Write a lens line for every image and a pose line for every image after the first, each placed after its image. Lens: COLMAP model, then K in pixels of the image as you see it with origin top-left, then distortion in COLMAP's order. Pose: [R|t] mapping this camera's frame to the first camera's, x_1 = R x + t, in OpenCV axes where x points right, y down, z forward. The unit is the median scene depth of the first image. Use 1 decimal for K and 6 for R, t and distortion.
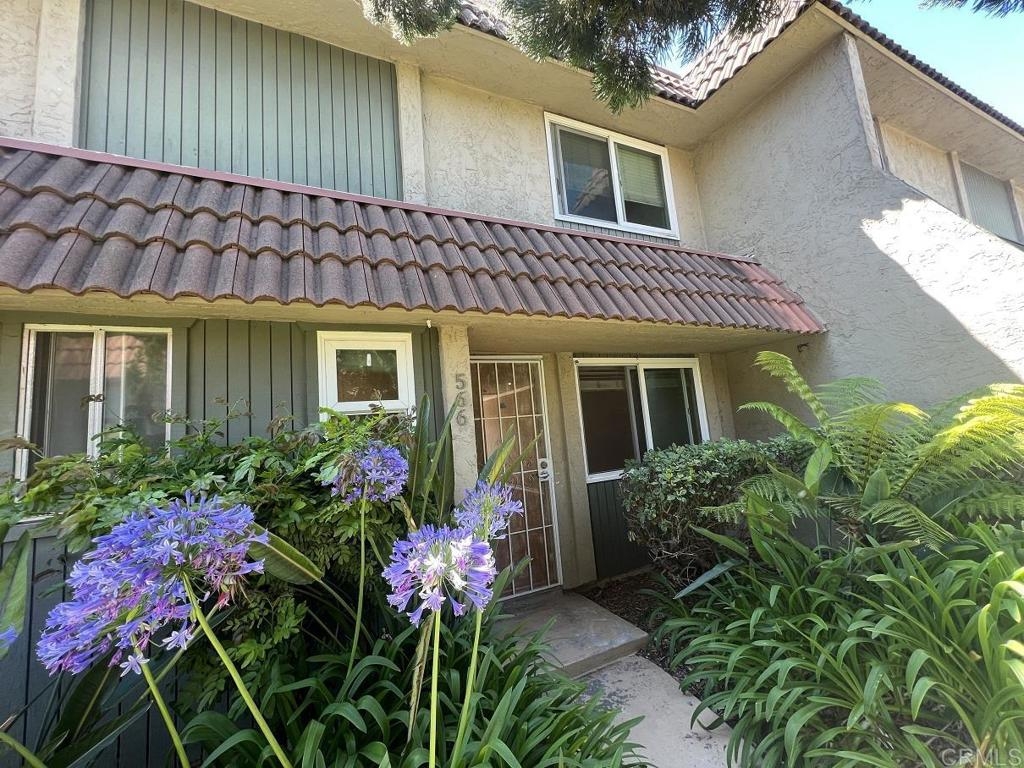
lens RADIAL K [[407.0, 0, 509.4], [0, 407.0, 385.7], [0, 0, 1]] dist [-0.003279, -0.000211]
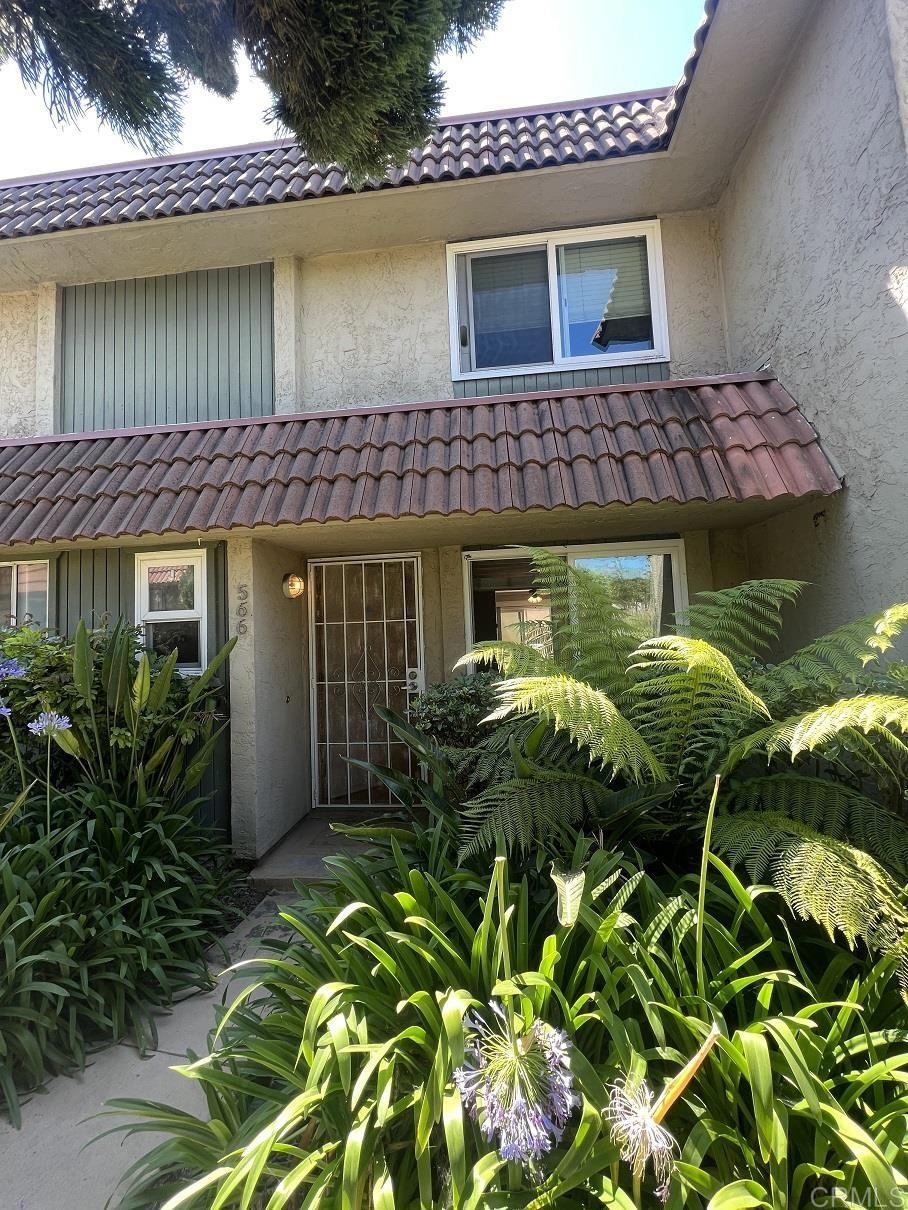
lens RADIAL K [[480.9, 0, 448.7], [0, 480.9, 605.1], [0, 0, 1]] dist [-0.003279, -0.000211]
pose [[0.861653, 0.018594, -0.507157, 0.648806], [0.028309, 0.996011, 0.084615, -0.044971], [0.506707, -0.087266, 0.857690, 0.133175]]
